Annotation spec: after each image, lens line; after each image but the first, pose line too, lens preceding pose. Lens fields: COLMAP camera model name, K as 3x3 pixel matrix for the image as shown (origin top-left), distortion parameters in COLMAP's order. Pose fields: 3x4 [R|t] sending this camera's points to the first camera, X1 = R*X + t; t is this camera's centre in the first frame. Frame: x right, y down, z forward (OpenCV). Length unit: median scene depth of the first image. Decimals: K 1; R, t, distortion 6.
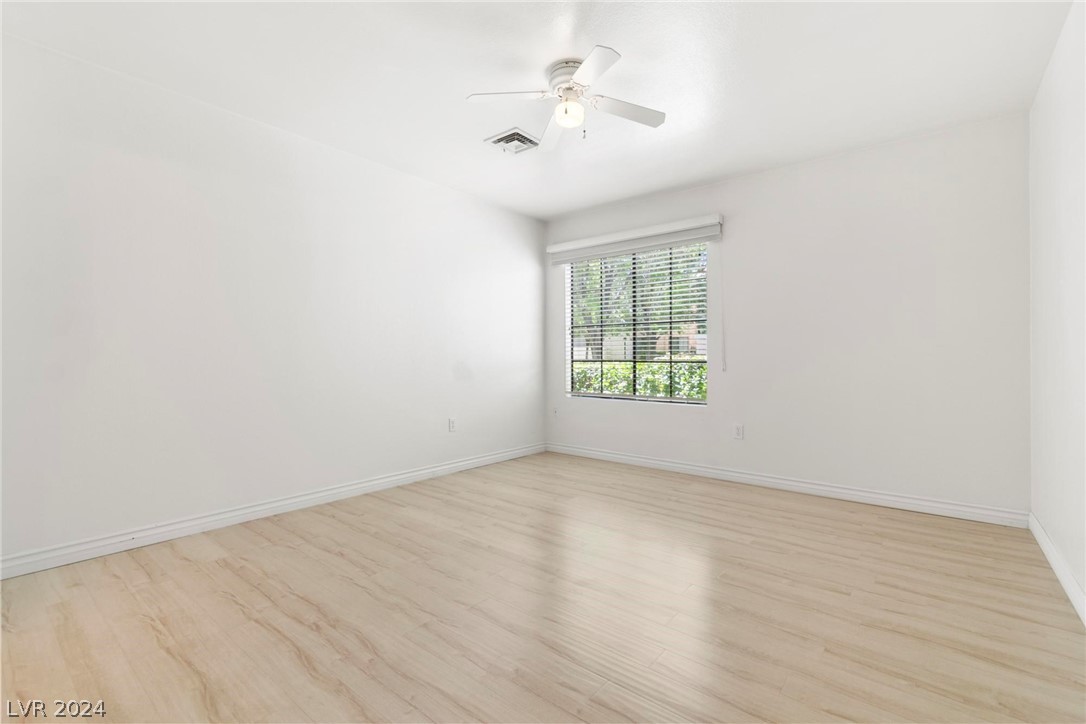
lens RADIAL K [[476.0, 0, 551.1], [0, 476.0, 358.8], [0, 0, 1]] dist [0.002698, -0.000225]
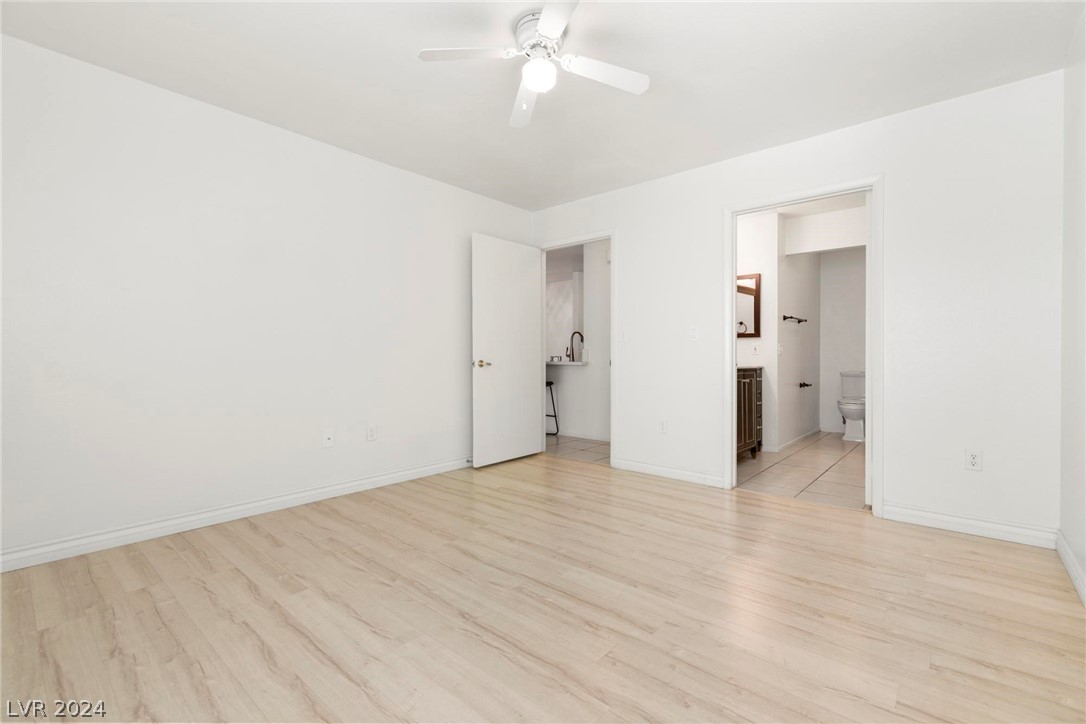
lens RADIAL K [[476.0, 0, 551.1], [0, 476.0, 358.8], [0, 0, 1]] dist [0.002698, -0.000225]
pose [[-0.999394, -0.002240, 0.034737, -0.013175], [-0.001946, 0.999962, 0.008491, -0.001136], [-0.034754, 0.008418, -0.999360, 1.822598]]
